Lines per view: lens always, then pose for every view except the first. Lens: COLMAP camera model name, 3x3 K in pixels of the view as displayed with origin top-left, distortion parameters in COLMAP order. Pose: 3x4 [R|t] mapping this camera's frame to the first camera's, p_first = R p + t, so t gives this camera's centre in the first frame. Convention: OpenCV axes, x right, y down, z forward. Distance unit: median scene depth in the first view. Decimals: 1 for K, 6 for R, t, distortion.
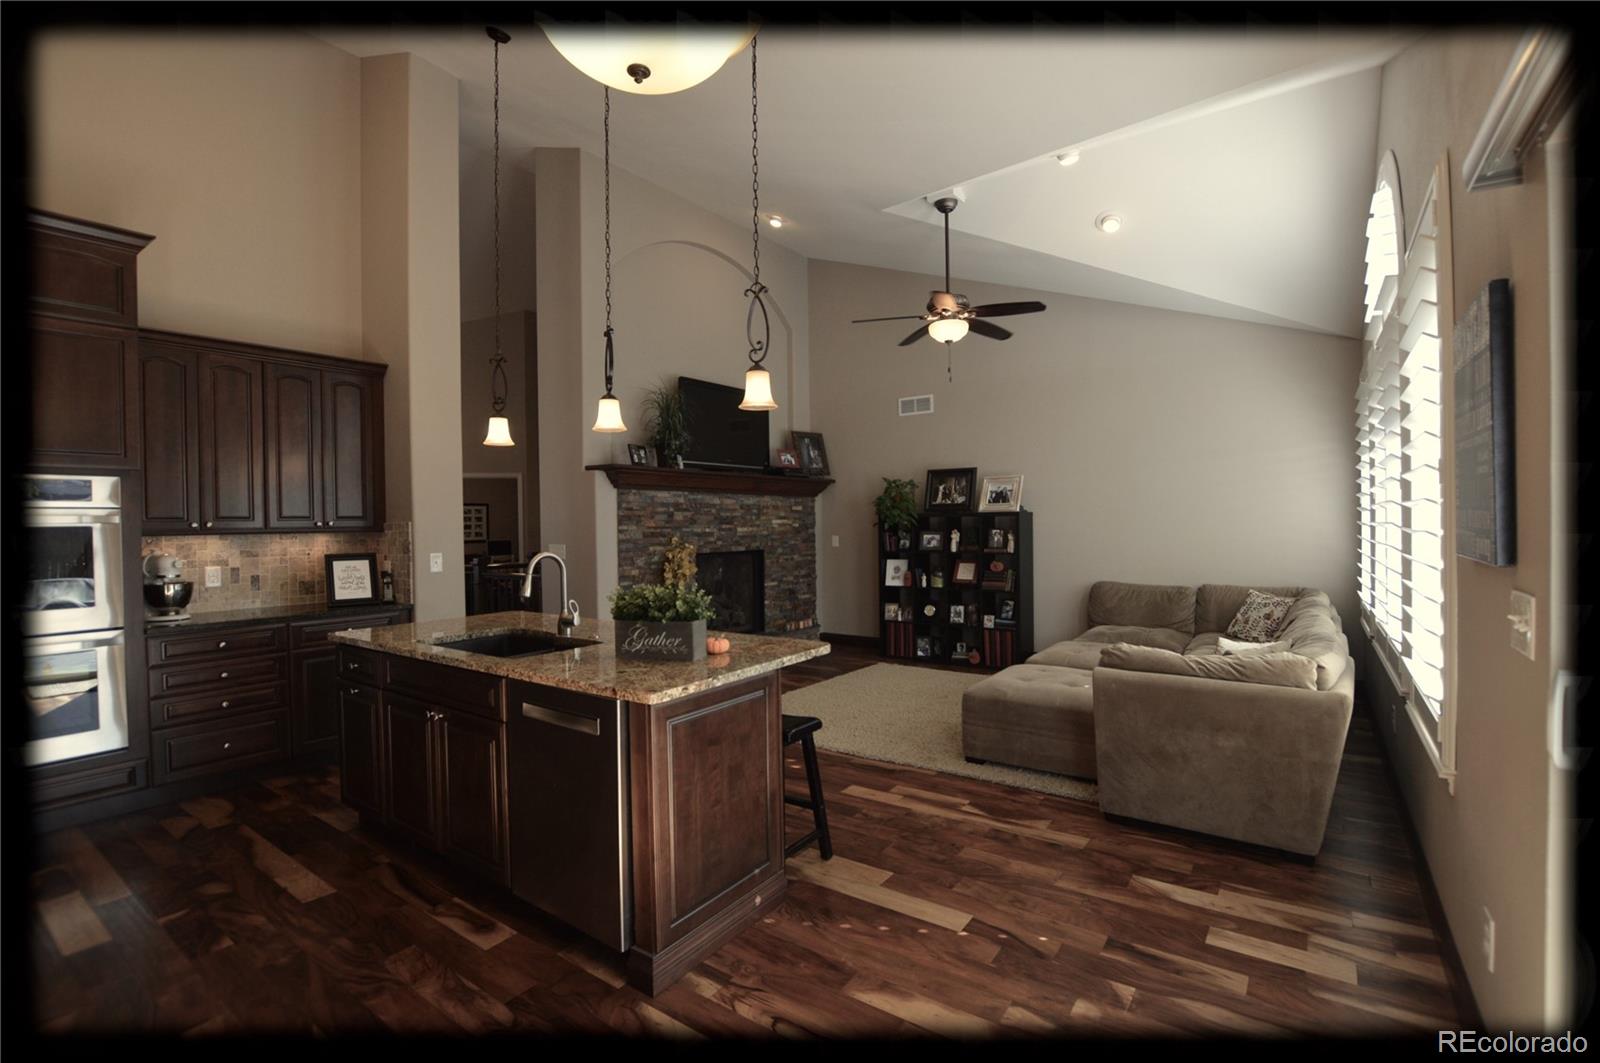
lens RADIAL K [[715.8, 0, 809.6], [0, 715.8, 529.8], [0, 0, 1]] dist [-0.033881, 0.004715]
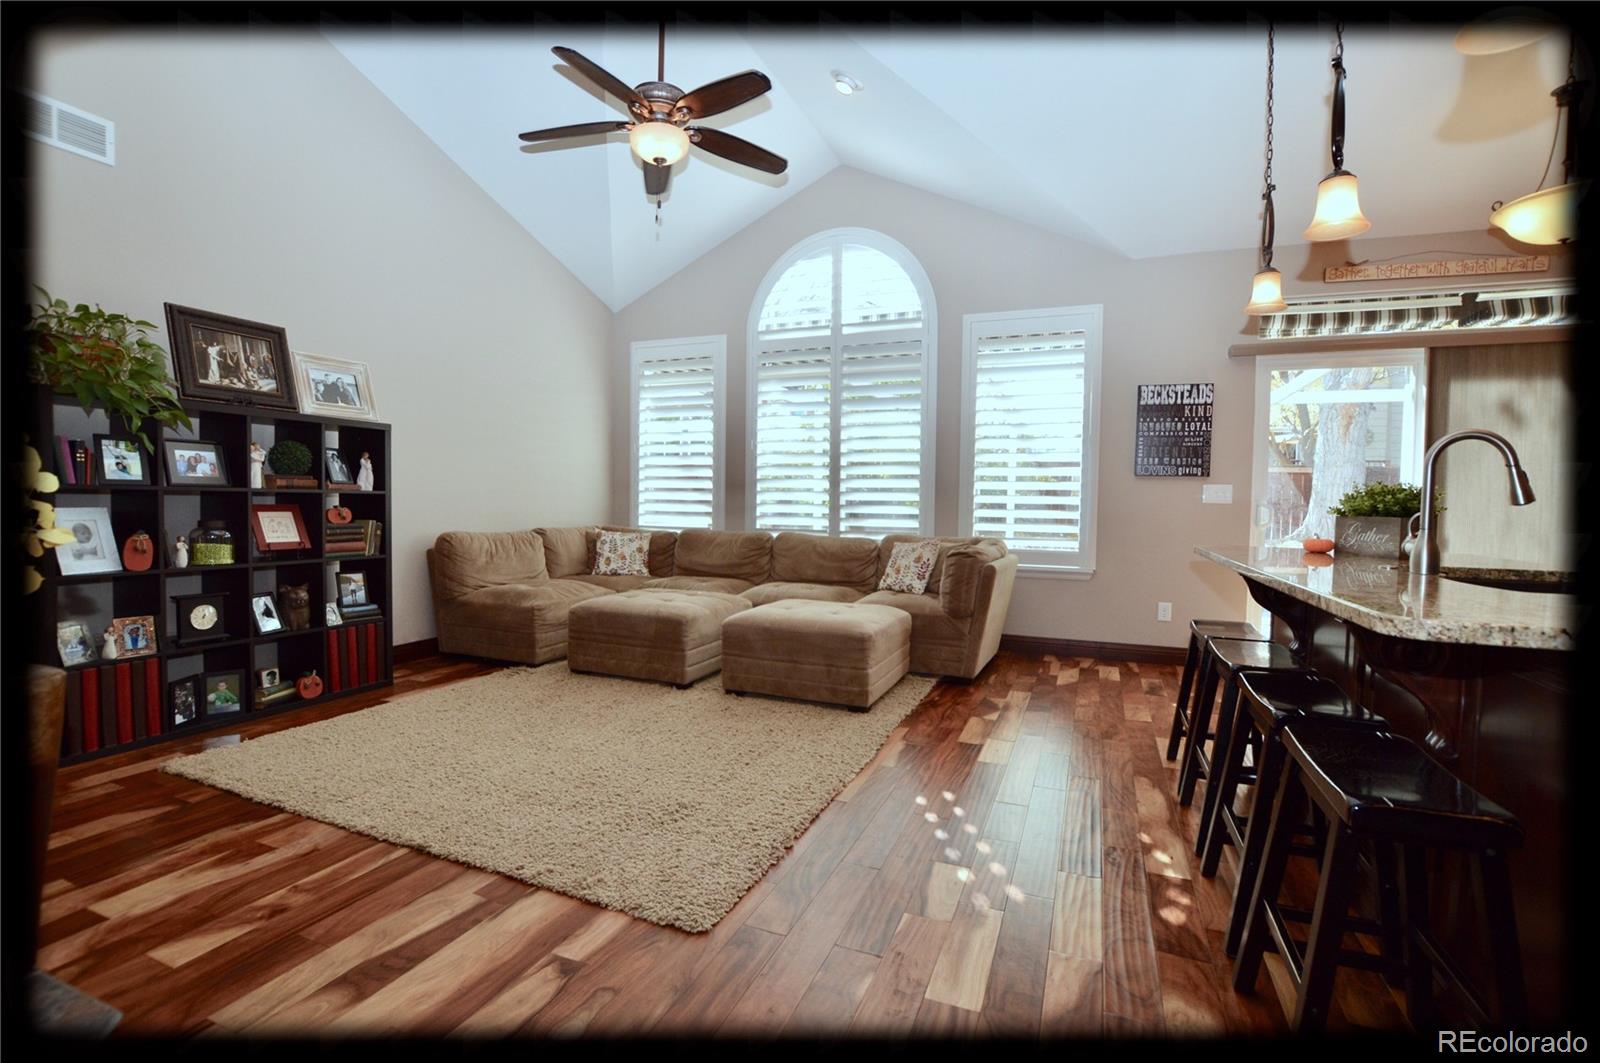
lens RADIAL K [[715.8, 0, 809.6], [0, 715.8, 529.8], [0, 0, 1]] dist [-0.033881, 0.004715]
pose [[-0.229385, -0.027658, 0.972943, -0.417439], [-0.002364, 0.999609, 0.027859, 0.052452], [-0.973333, 0.004091, -0.229361, 0.866451]]
